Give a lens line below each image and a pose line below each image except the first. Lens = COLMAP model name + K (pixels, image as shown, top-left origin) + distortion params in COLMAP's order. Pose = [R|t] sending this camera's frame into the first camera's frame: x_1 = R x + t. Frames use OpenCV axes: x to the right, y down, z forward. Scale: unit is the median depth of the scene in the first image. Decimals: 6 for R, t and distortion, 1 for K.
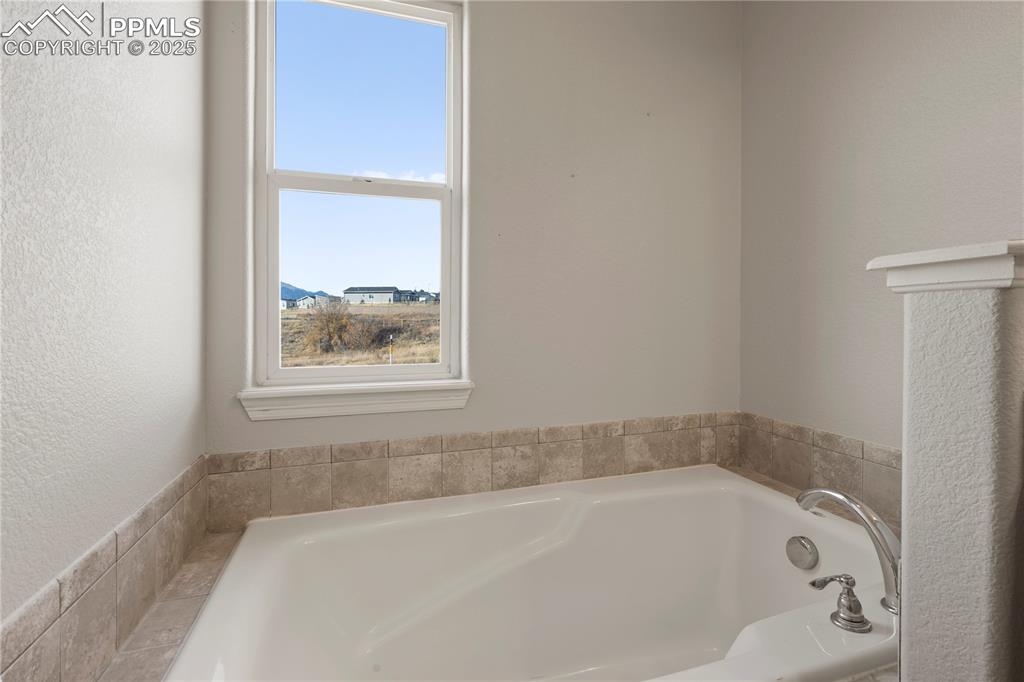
lens RADIAL K [[462.0, 0, 499.5], [0, 462.0, 322.6], [0, 0, 1]] dist [-0.013559, 0.001922]
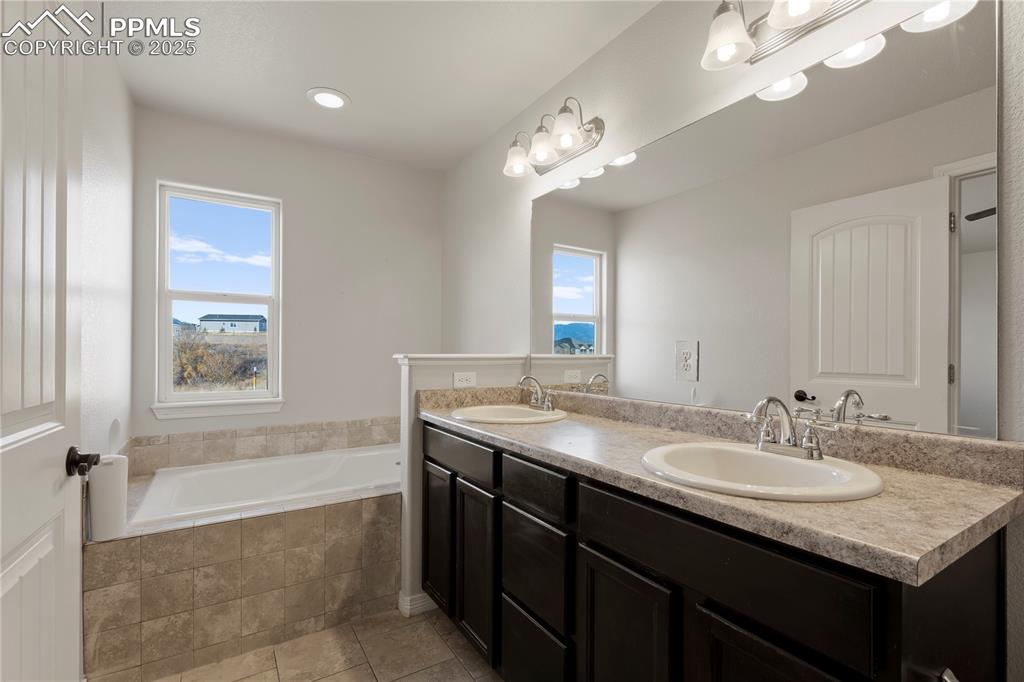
lens RADIAL K [[462.0, 0, 511.0], [0, 462.0, 355.8], [0, 0, 1]] dist [-0.013559, 0.001922]
pose [[0.963329, 0.005220, 0.268272, 0.317275], [-0.006850, 0.999963, 0.005139, -0.066175], [-0.268236, -0.006788, 0.963329, -1.052587]]
